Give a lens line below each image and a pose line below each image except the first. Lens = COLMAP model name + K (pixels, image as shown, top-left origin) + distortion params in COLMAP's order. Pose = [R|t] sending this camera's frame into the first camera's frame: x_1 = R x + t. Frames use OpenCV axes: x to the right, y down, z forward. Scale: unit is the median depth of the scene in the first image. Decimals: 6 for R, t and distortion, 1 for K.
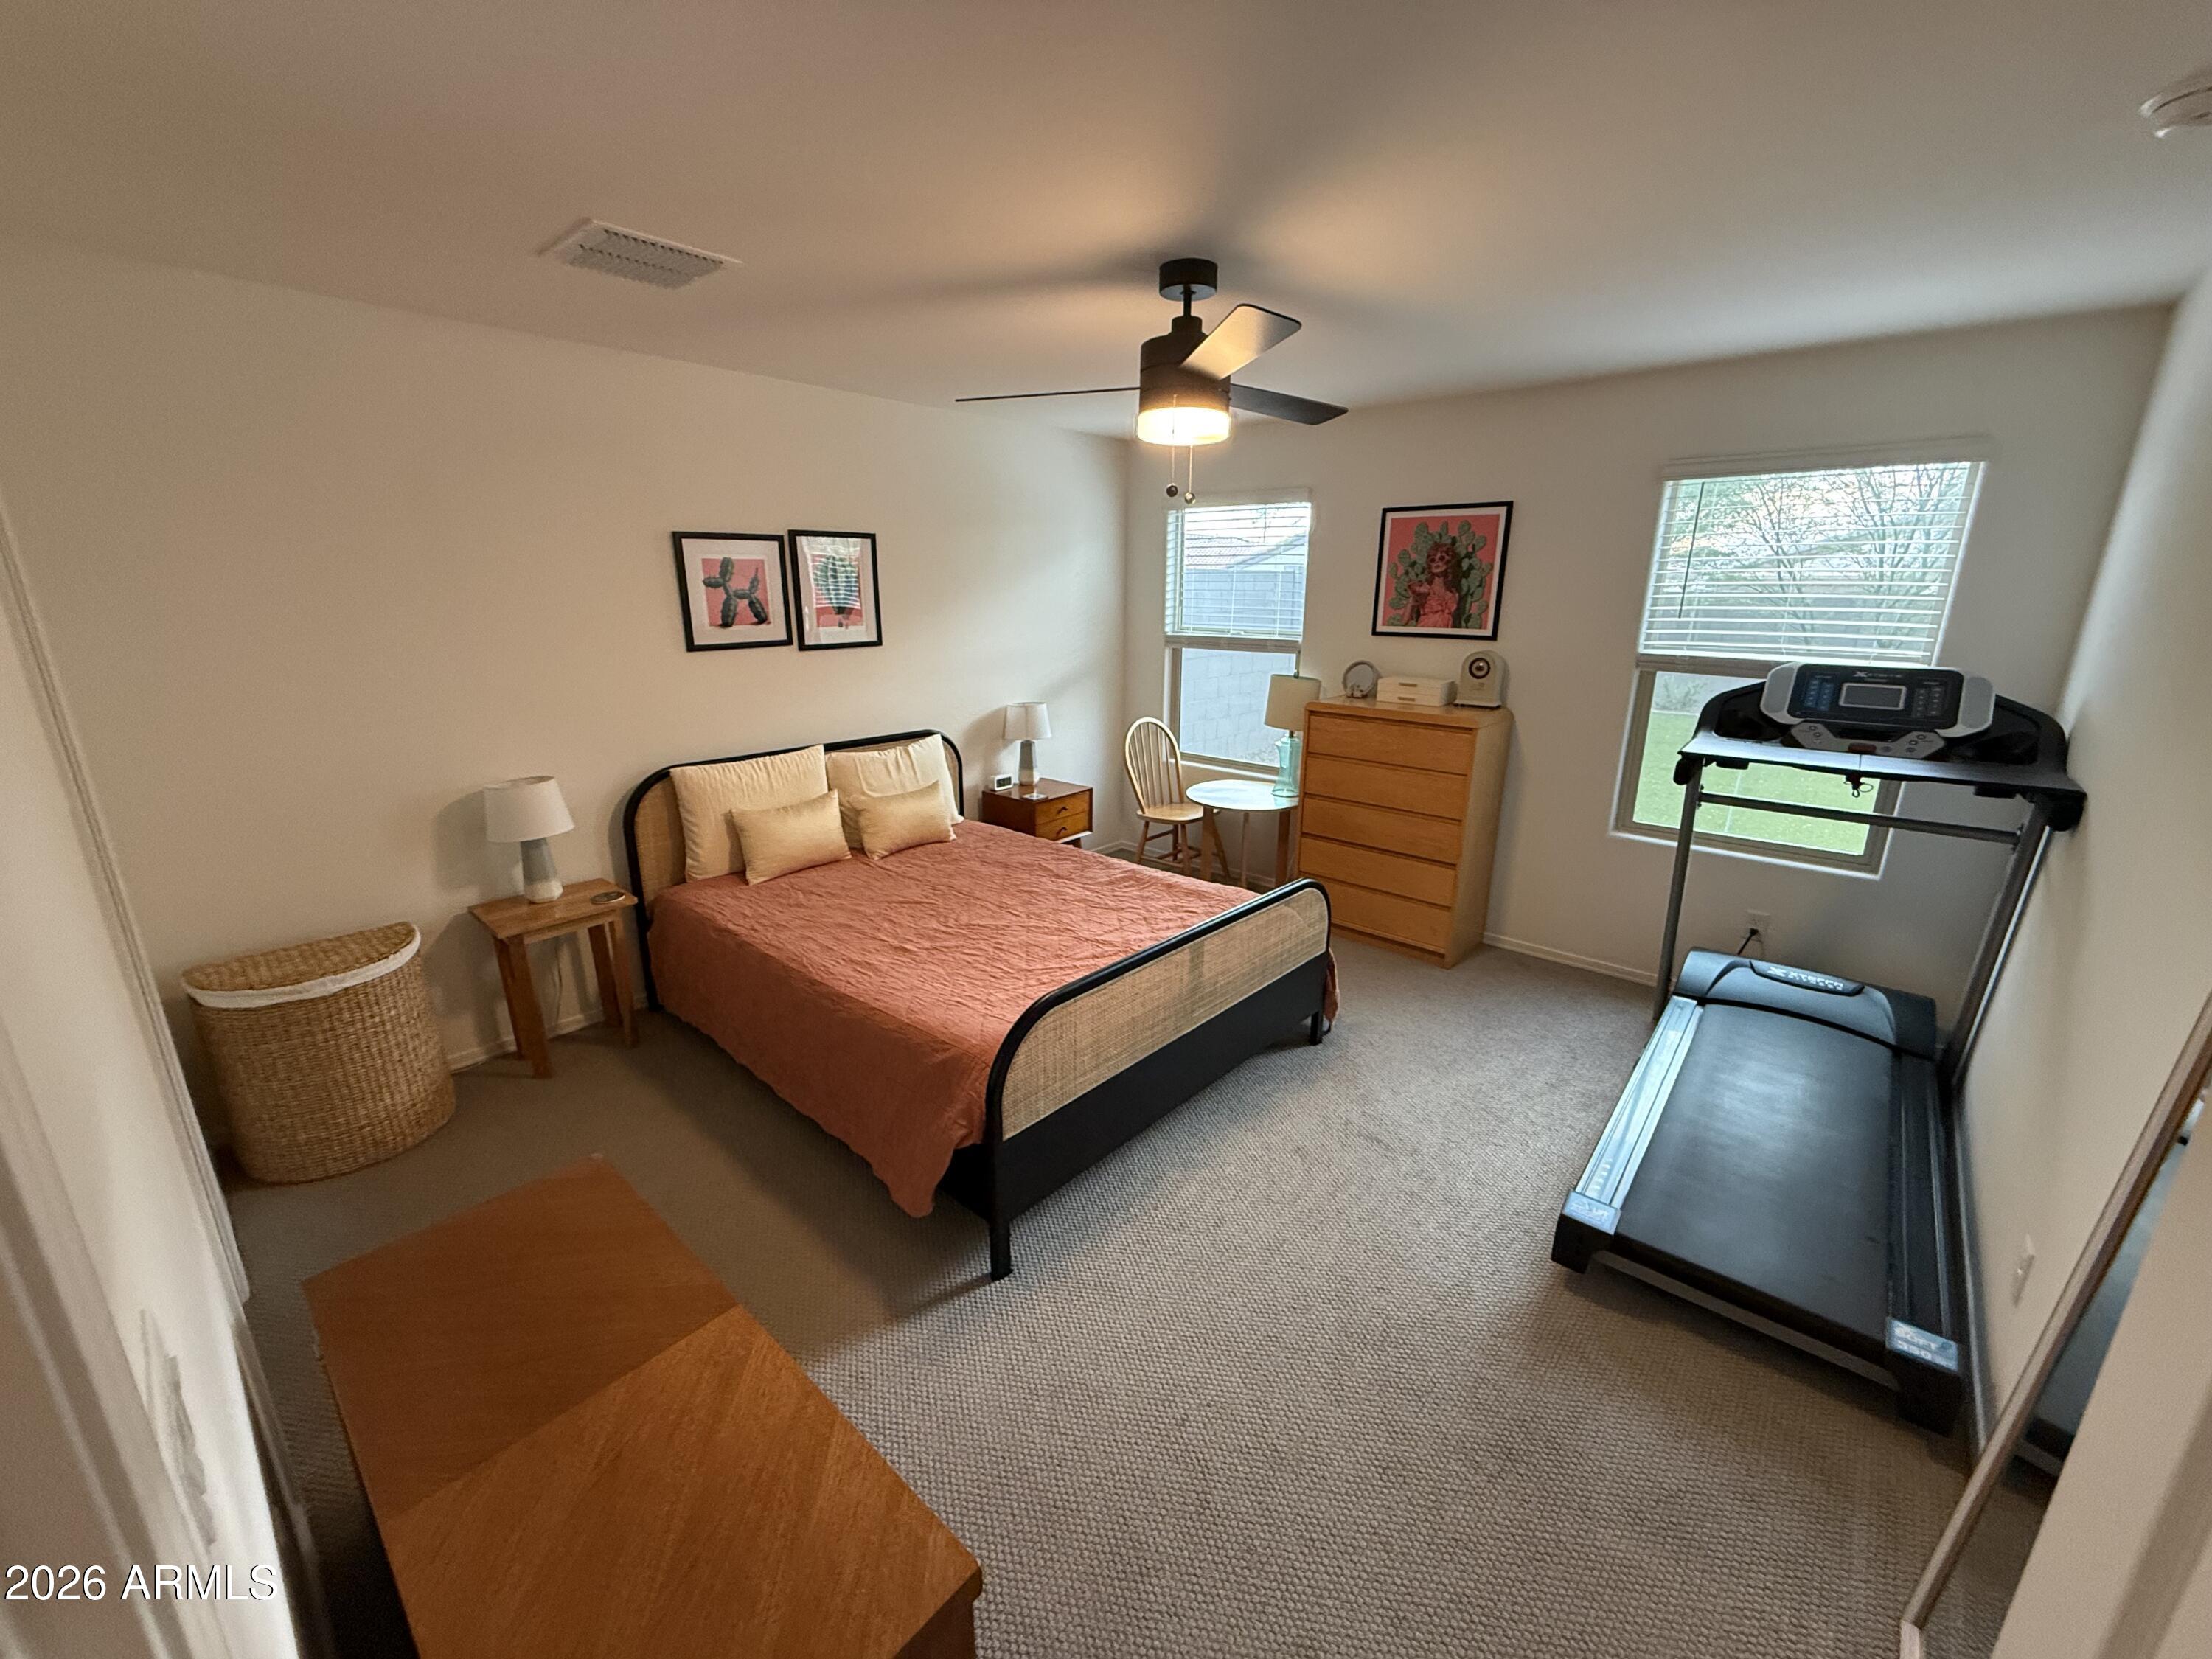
lens RADIAL K [[879.9, 0, 1102.6], [0, 879.9, 828.4], [0, 0, 1]] dist [0.003386, 0.000766]
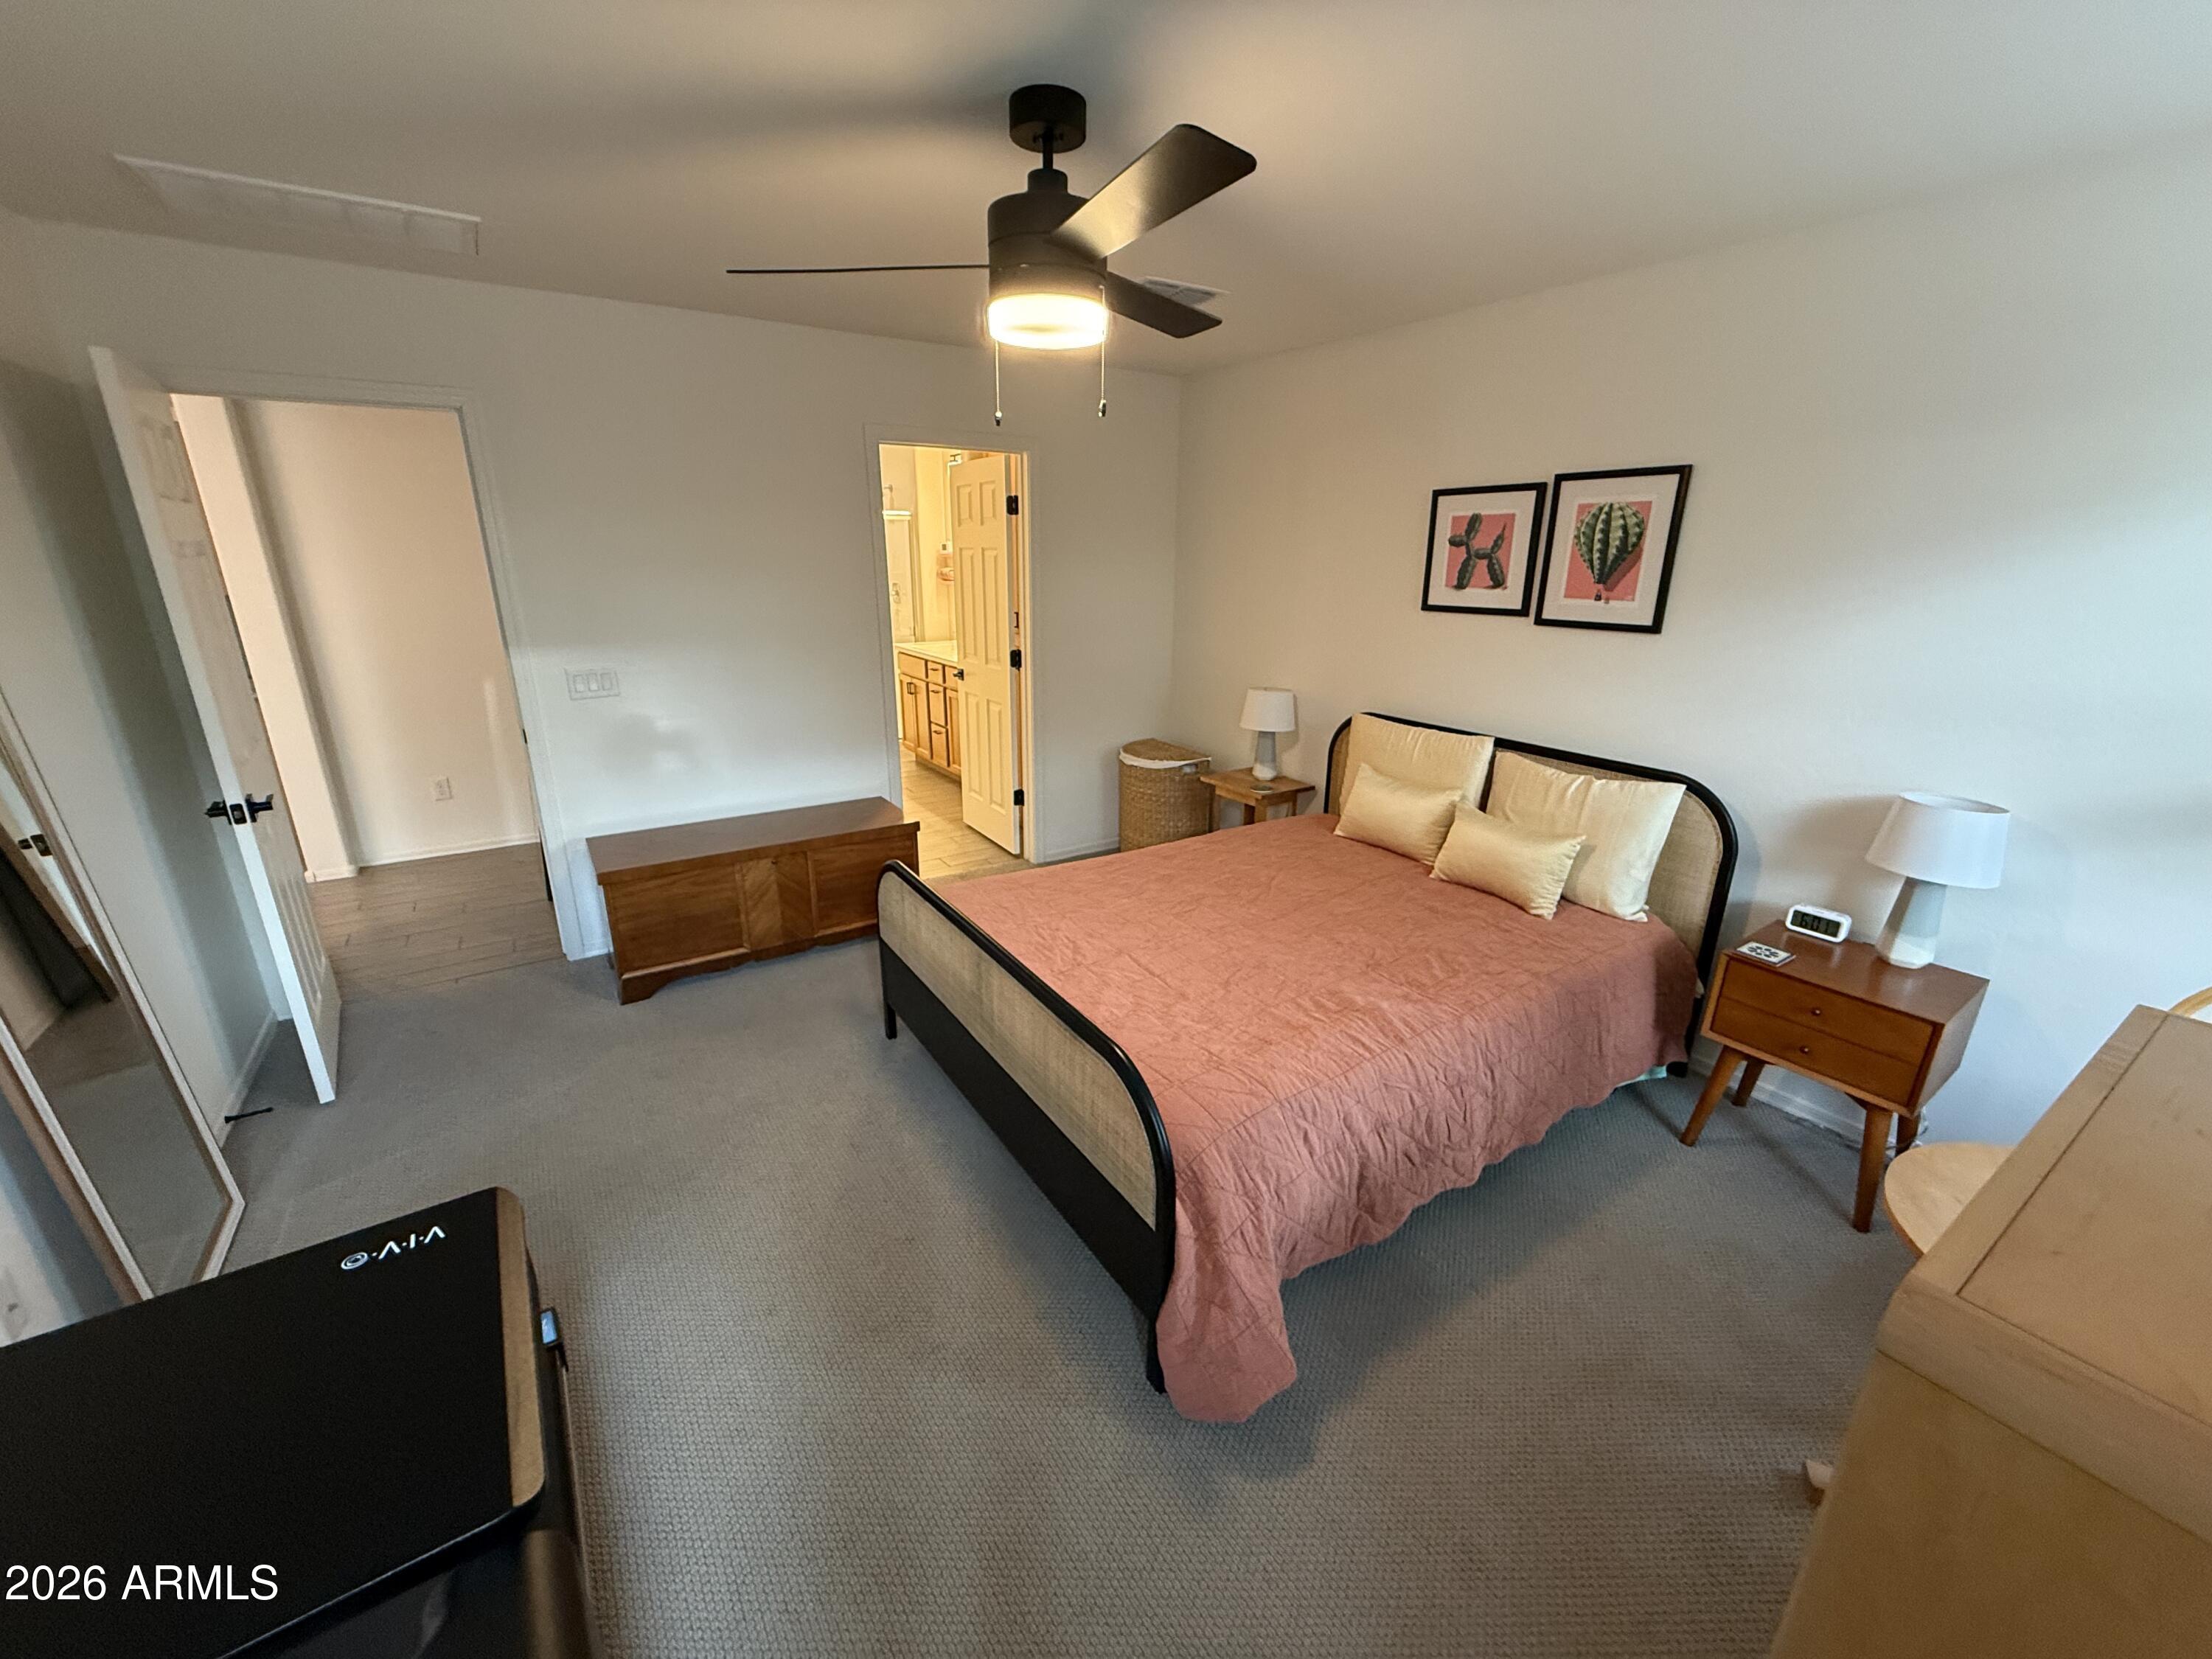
lens RADIAL K [[879.9, 0, 1101.3], [0, 879.9, 830.5], [0, 0, 1]] dist [0.003386, 0.000766]
pose [[-0.260457, 0.293487, -0.919798, 0.599628], [-0.267063, 0.893607, 0.360754, -0.229066], [0.927814, 0.339605, -0.154367, 0.855577]]
